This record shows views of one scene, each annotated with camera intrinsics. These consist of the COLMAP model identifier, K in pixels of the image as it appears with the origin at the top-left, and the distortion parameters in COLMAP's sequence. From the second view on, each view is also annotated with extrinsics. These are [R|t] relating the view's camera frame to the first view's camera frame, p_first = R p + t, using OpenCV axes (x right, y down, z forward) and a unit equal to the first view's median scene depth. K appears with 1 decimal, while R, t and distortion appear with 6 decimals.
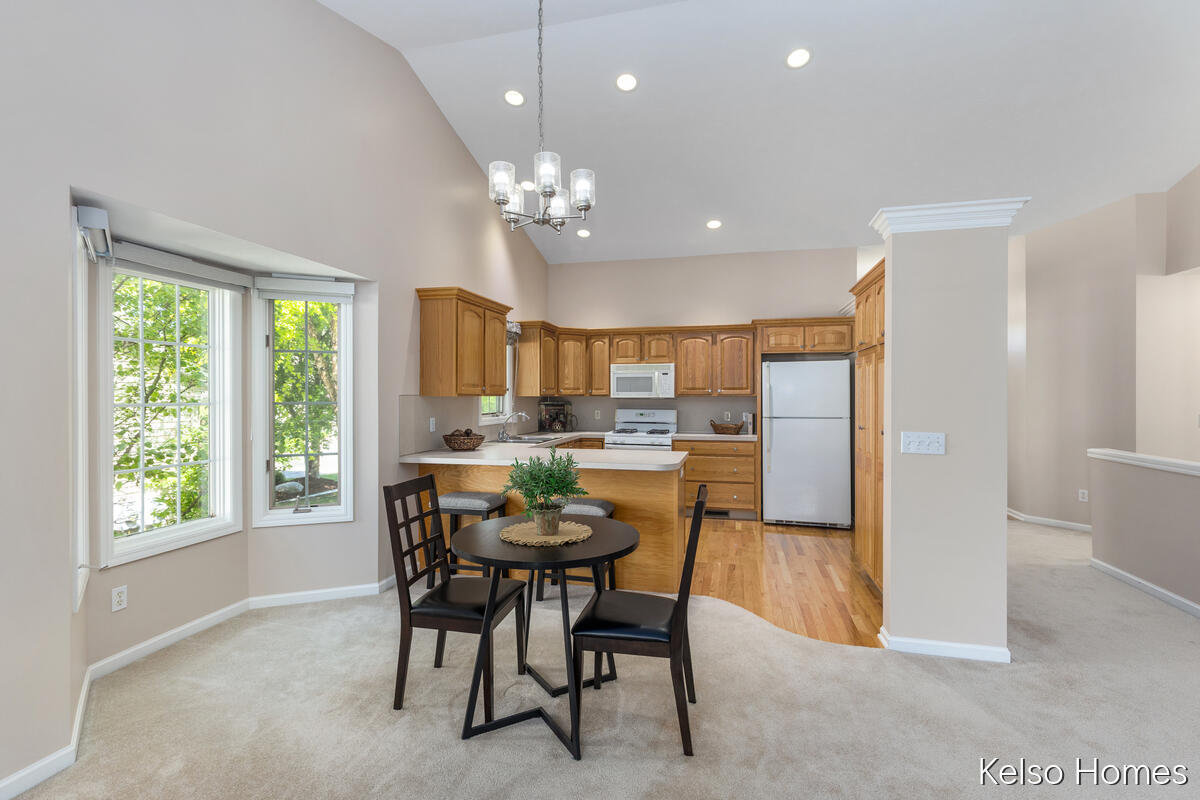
lens RADIAL K [[542.9, 0, 598.6], [0, 542.9, 395.5], [0, 0, 1]] dist [-0.002410, -0.001196]
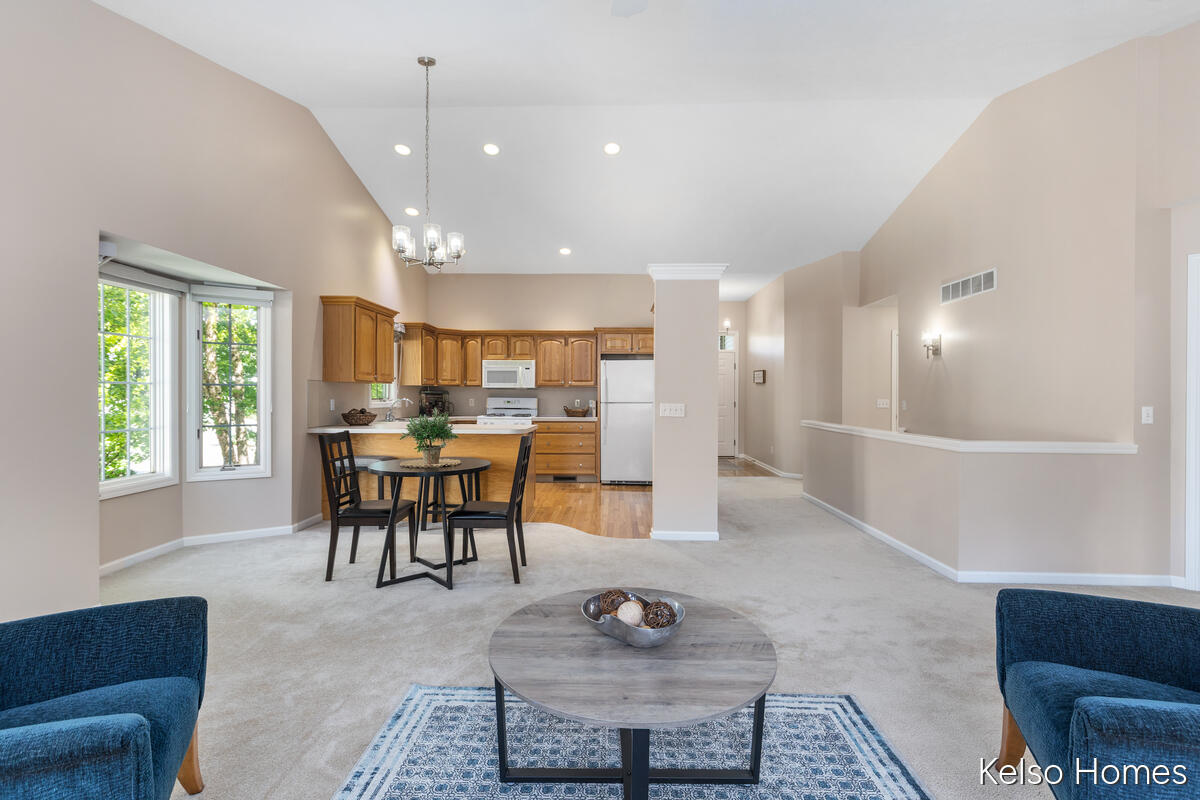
lens RADIAL K [[542.9, 0, 601.4], [0, 542.9, 397.0], [0, 0, 1]] dist [-0.002410, -0.001196]
pose [[0.975337, 0.003159, 0.220699, 0.019876], [-0.003957, 0.999987, 0.003175, 0.028151], [-0.220686, -0.003970, 0.975337, -0.335518]]
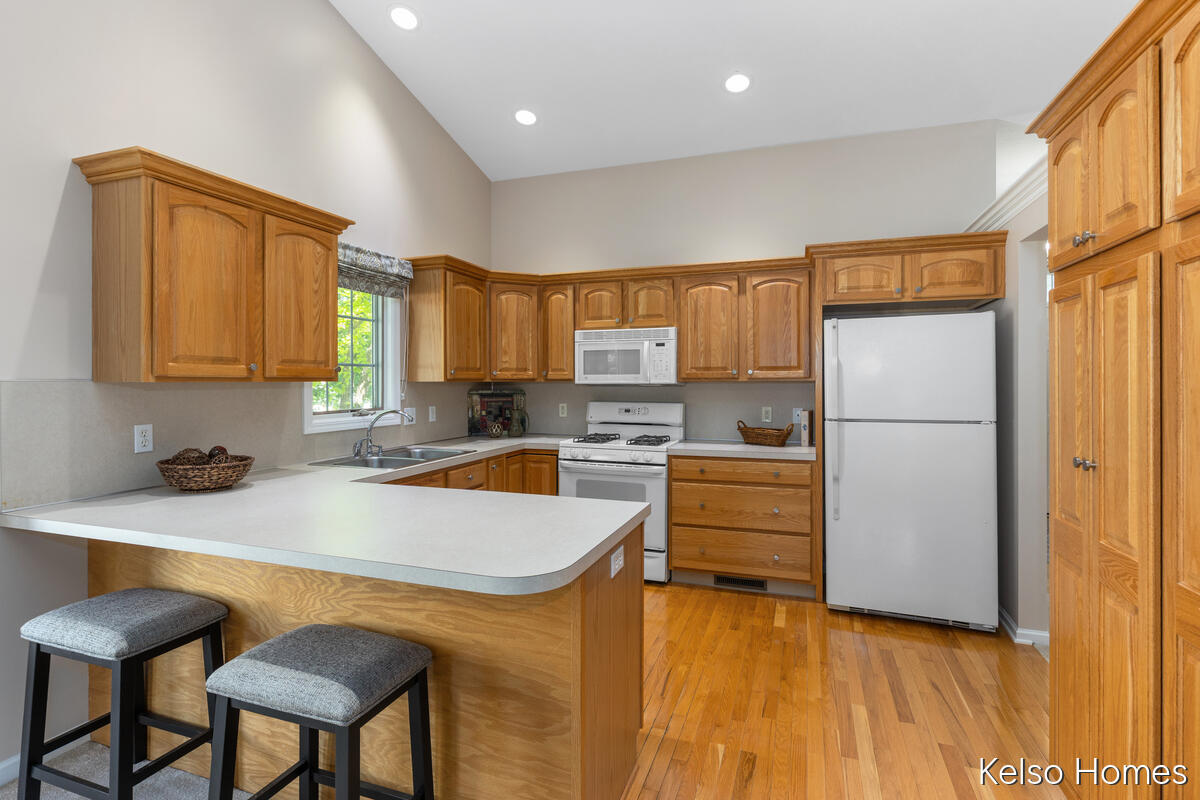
lens RADIAL K [[581.8, 0, 600.8], [0, 581.8, 379.4], [0, 0, 1]] dist [-0.006098, 0.000121]
pose [[0.995901, -0.001754, -0.090436, 0.159348], [0.001490, 0.999994, -0.002985, 0.001111], [0.090440, 0.002838, 0.995898, 0.482898]]
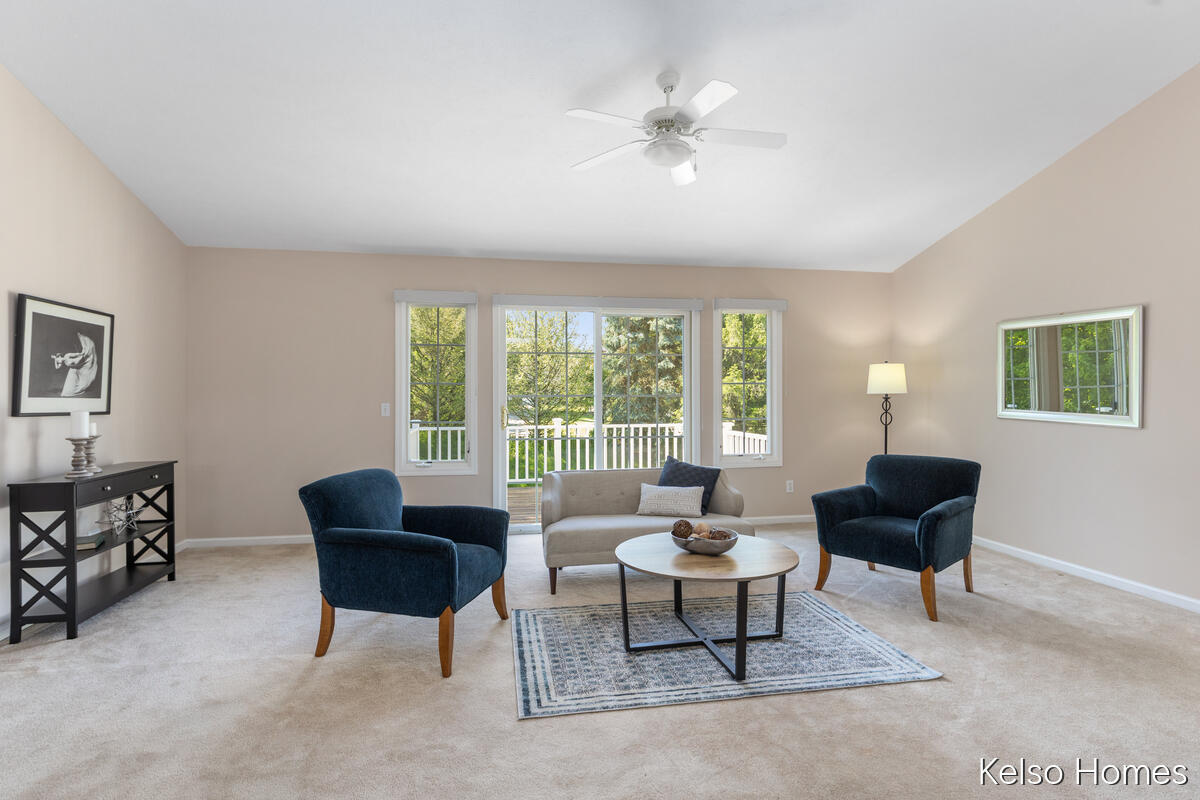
lens RADIAL K [[593.9, 0, 603.2], [0, 593.9, 394.2], [0, 0, 1]] dist [-0.002714, -0.000832]
pose [[-0.911034, 0.001956, -0.412326, 0.489775], [0.003612, 0.999988, -0.003238, 0.027611], [0.412314, -0.004439, -0.911031, 0.571961]]
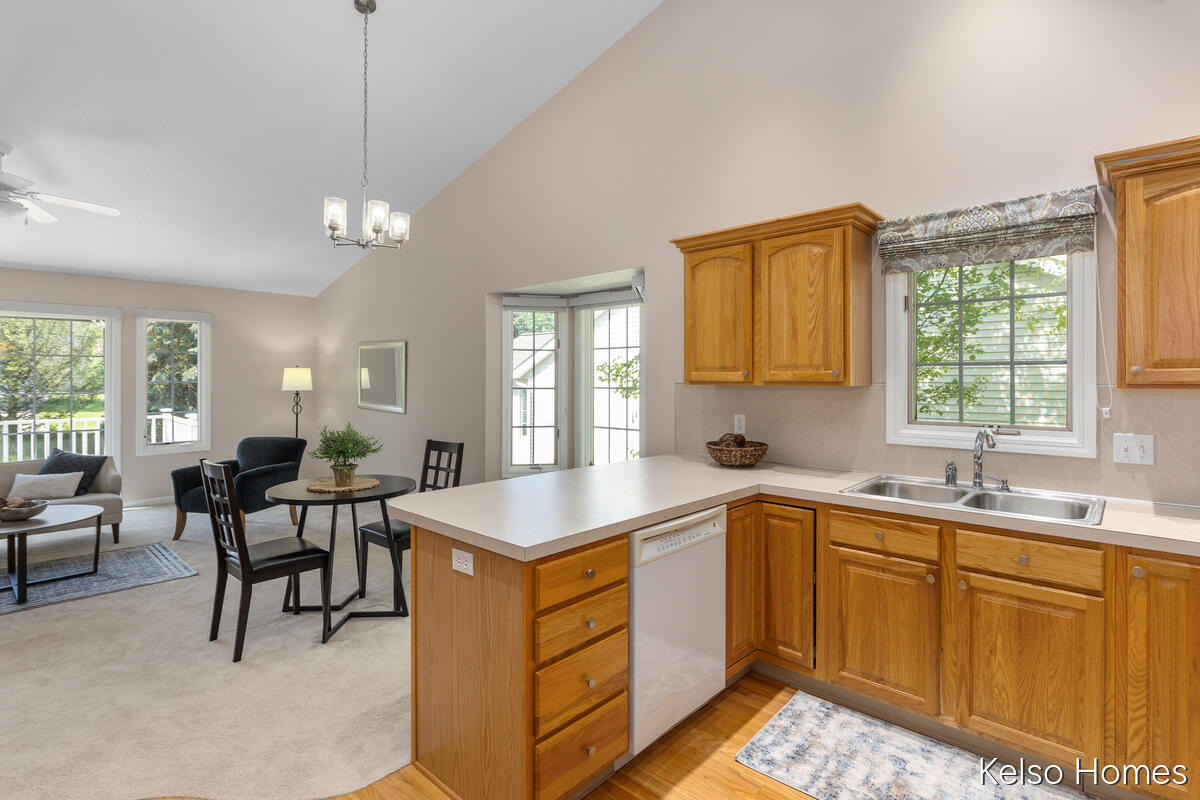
lens RADIAL K [[581.8, 0, 594.6], [0, 581.8, 380.7], [0, 0, 1]] dist [-0.006098, 0.000121]
pose [[-0.486149, 0.000731, -0.873875, 0.445994], [-0.001848, 0.999997, 0.001864, -0.004667], [0.873874, 0.002521, -0.486146, 1.158635]]
